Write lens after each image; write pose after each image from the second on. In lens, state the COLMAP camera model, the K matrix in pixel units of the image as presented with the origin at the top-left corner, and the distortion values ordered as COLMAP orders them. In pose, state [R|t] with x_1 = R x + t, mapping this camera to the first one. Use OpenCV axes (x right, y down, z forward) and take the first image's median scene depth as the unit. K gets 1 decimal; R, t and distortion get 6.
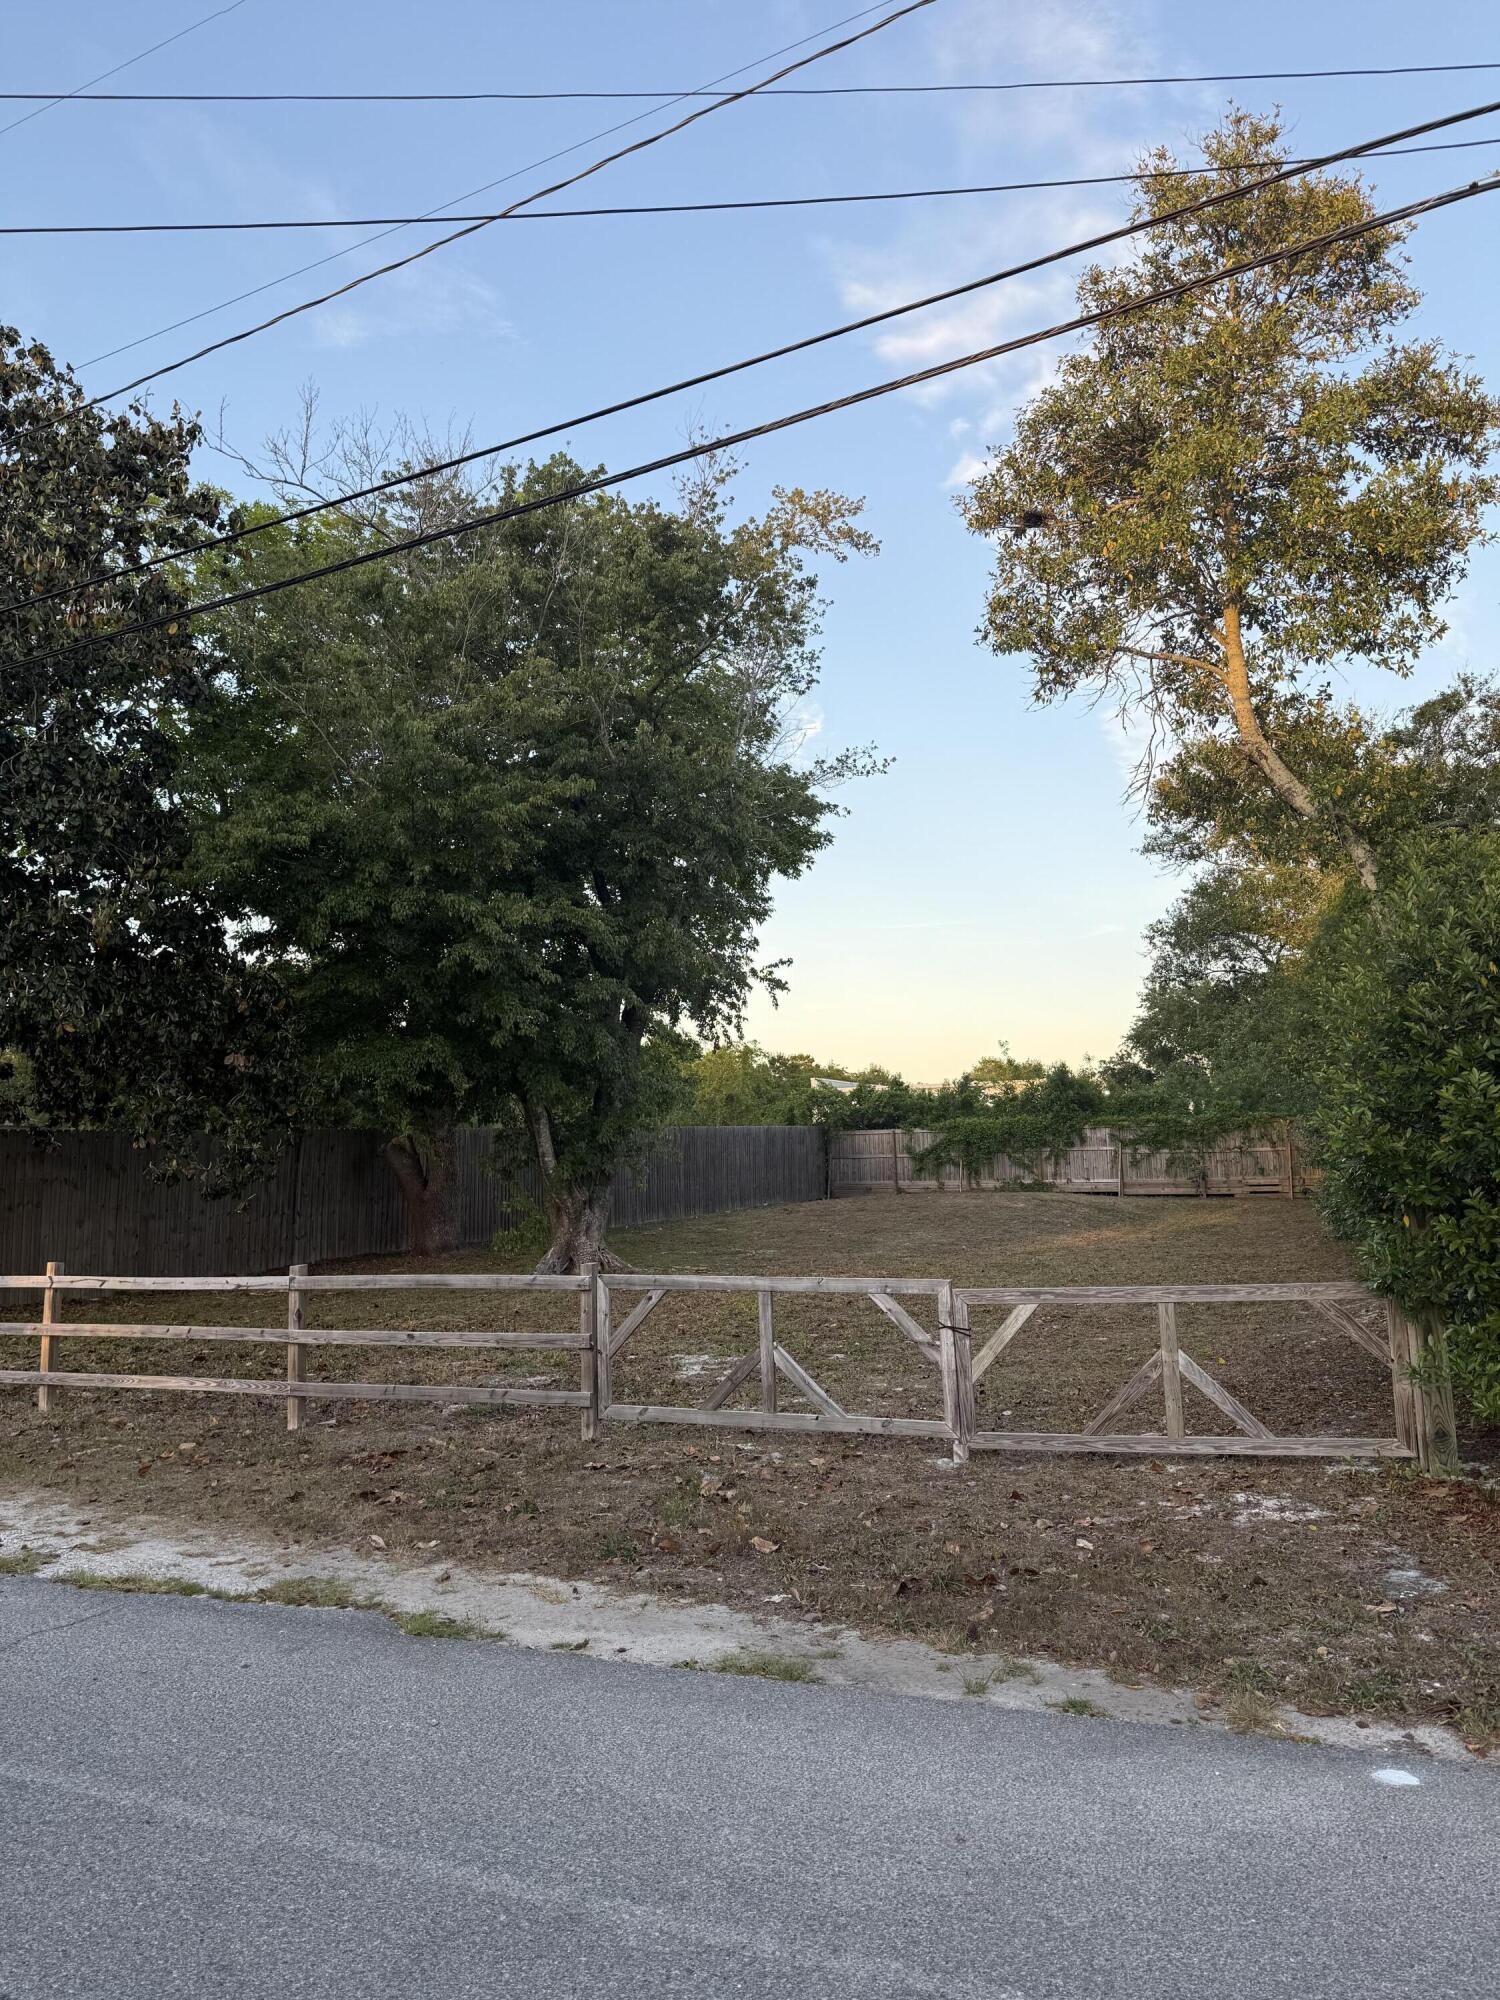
lens RADIAL K [[1392.5, 0, 752.8], [0, 1392.5, 996.1], [0, 0, 1]] dist [0.056749, -0.054777]
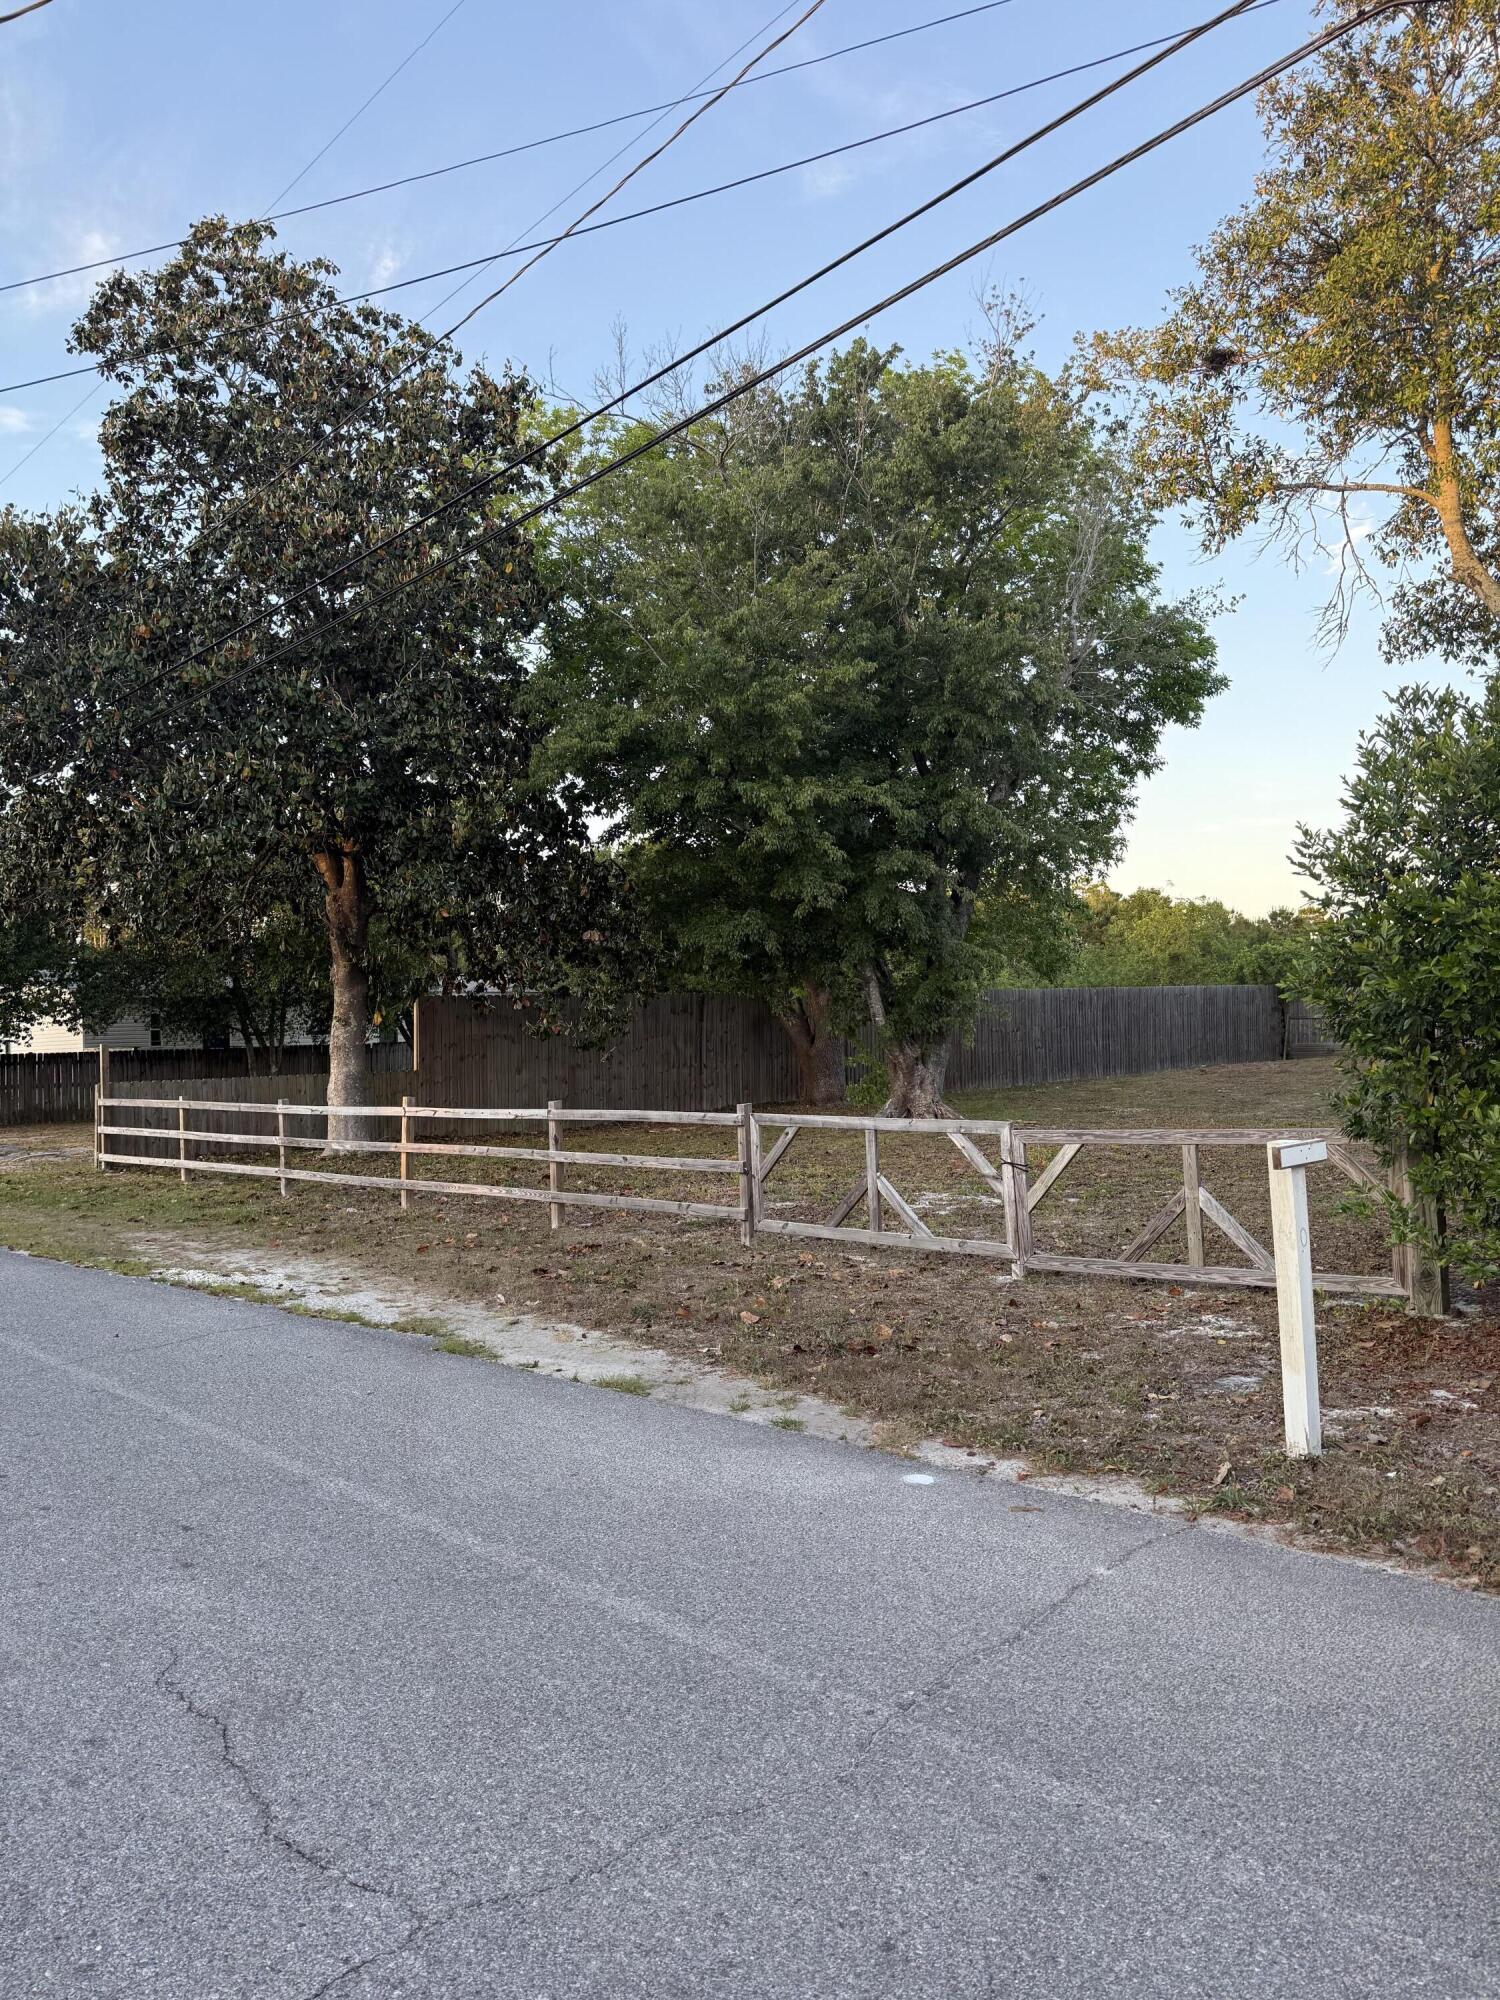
lens RADIAL K [[1392.5, 0, 767.7], [0, 1392.5, 1010.3], [0, 0, 1]] dist [0.056749, -0.054777]
pose [[0.935925, -0.006731, -0.352136, 0.188797], [0.044836, 0.993960, 0.100168, -0.002458], [0.349334, -0.109538, 0.930573, -0.048521]]
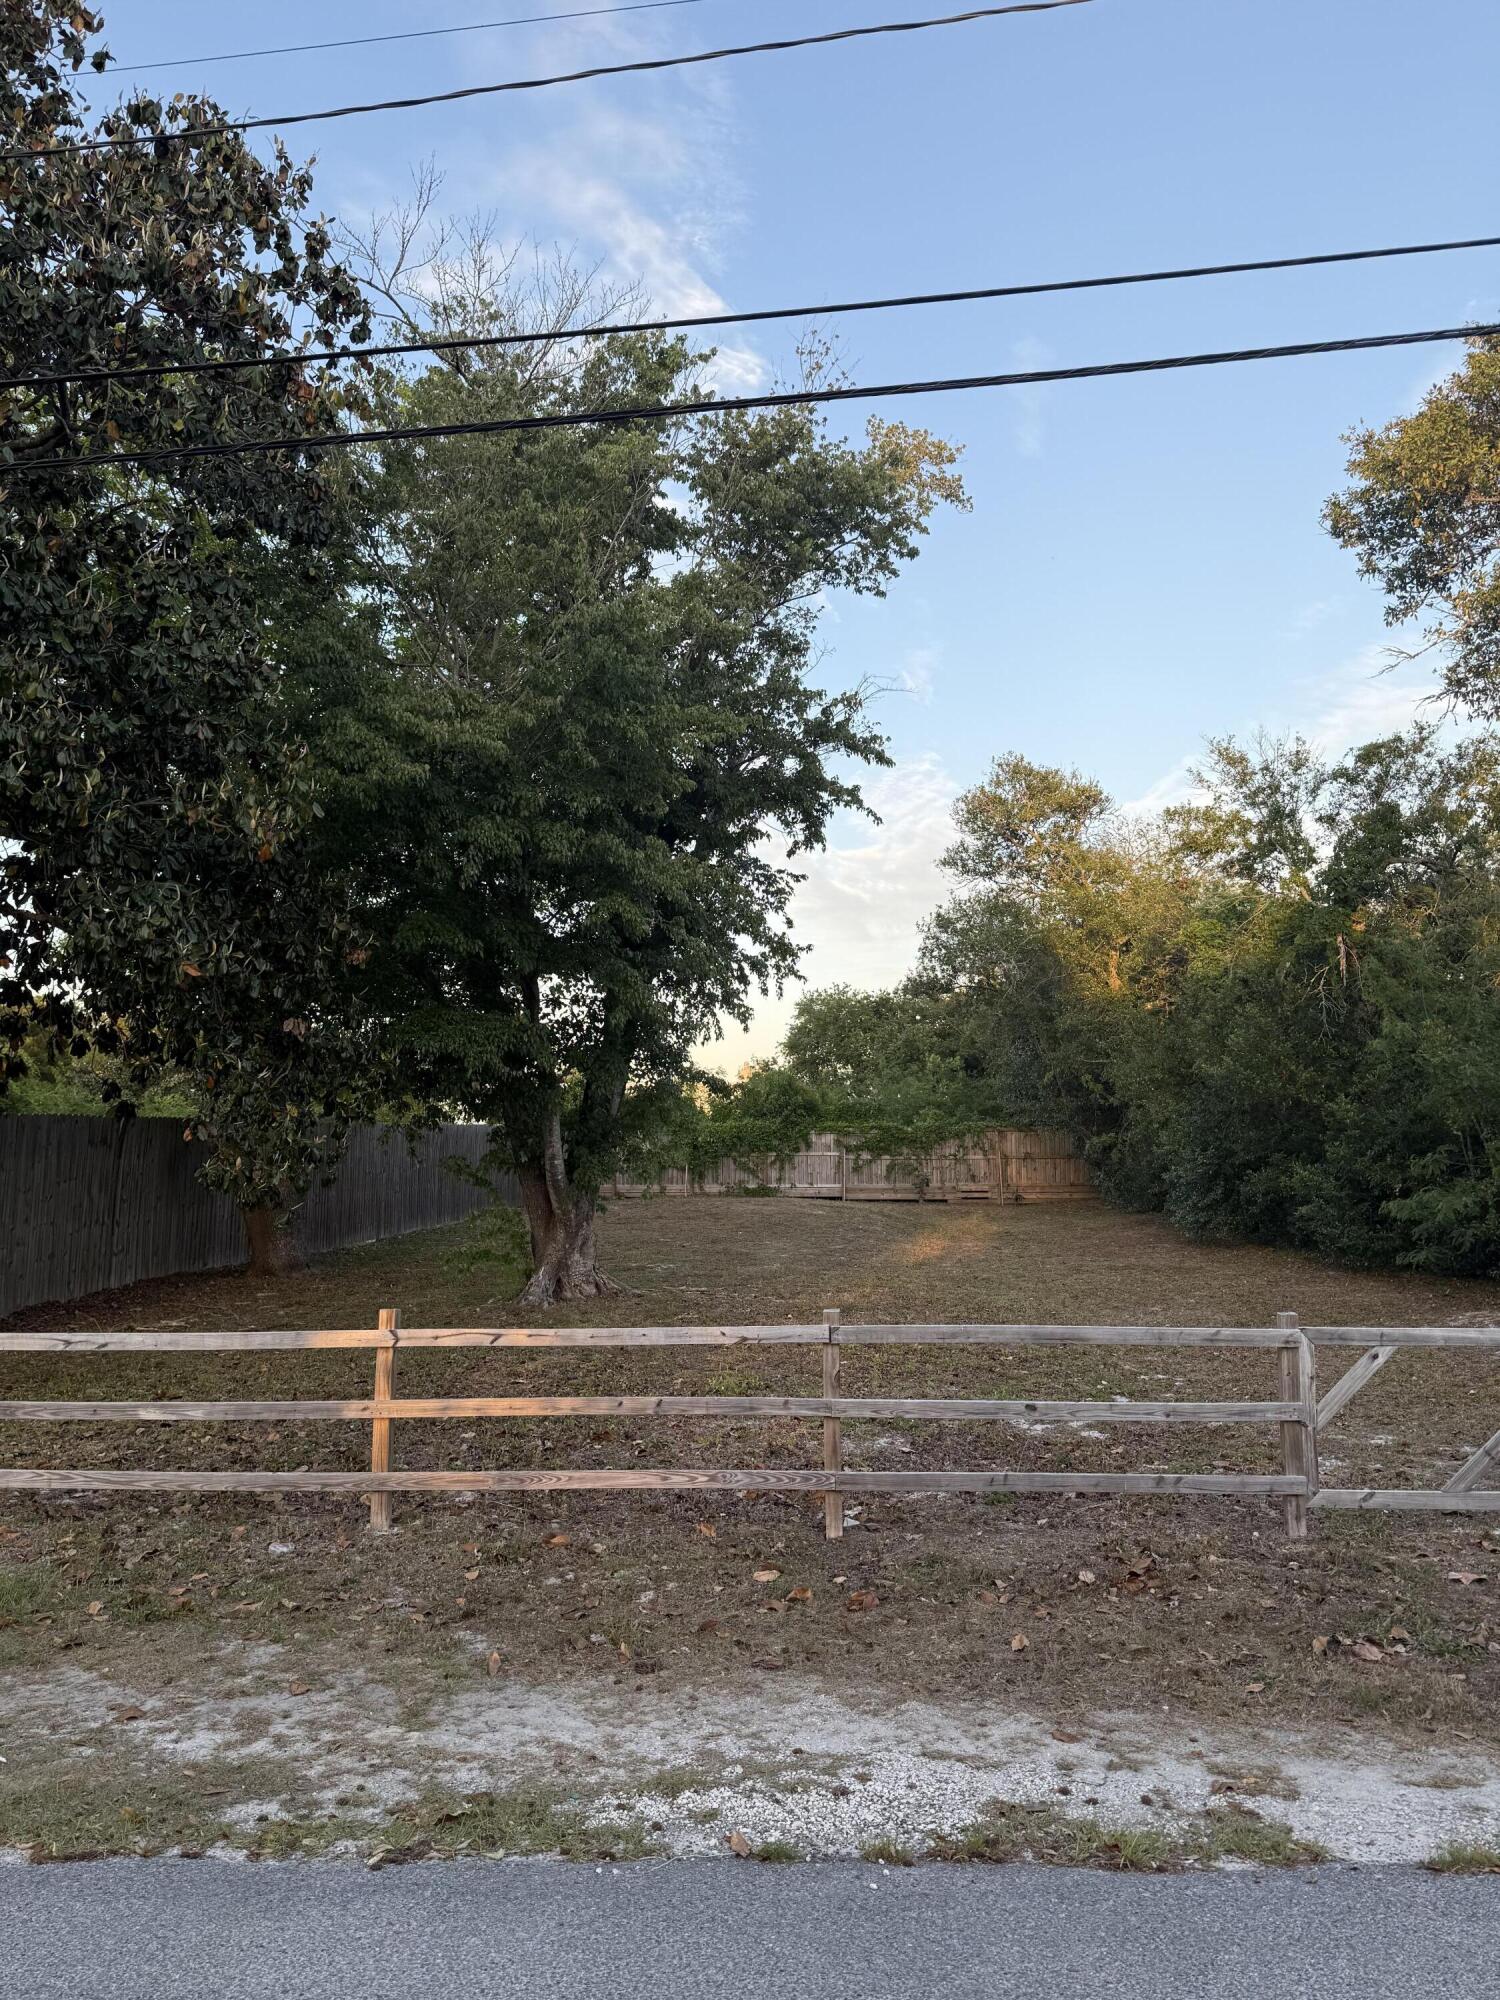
lens RADIAL K [[1392.5, 0, 739.1], [0, 1392.5, 997.5], [0, 0, 1]] dist [0.056749, -0.054777]
pose [[0.939959, 0.057728, 0.336369, -0.407419], [-0.058321, 0.998263, -0.008350, 0.023151], [-0.336267, -0.011768, 0.941693, 0.213481]]
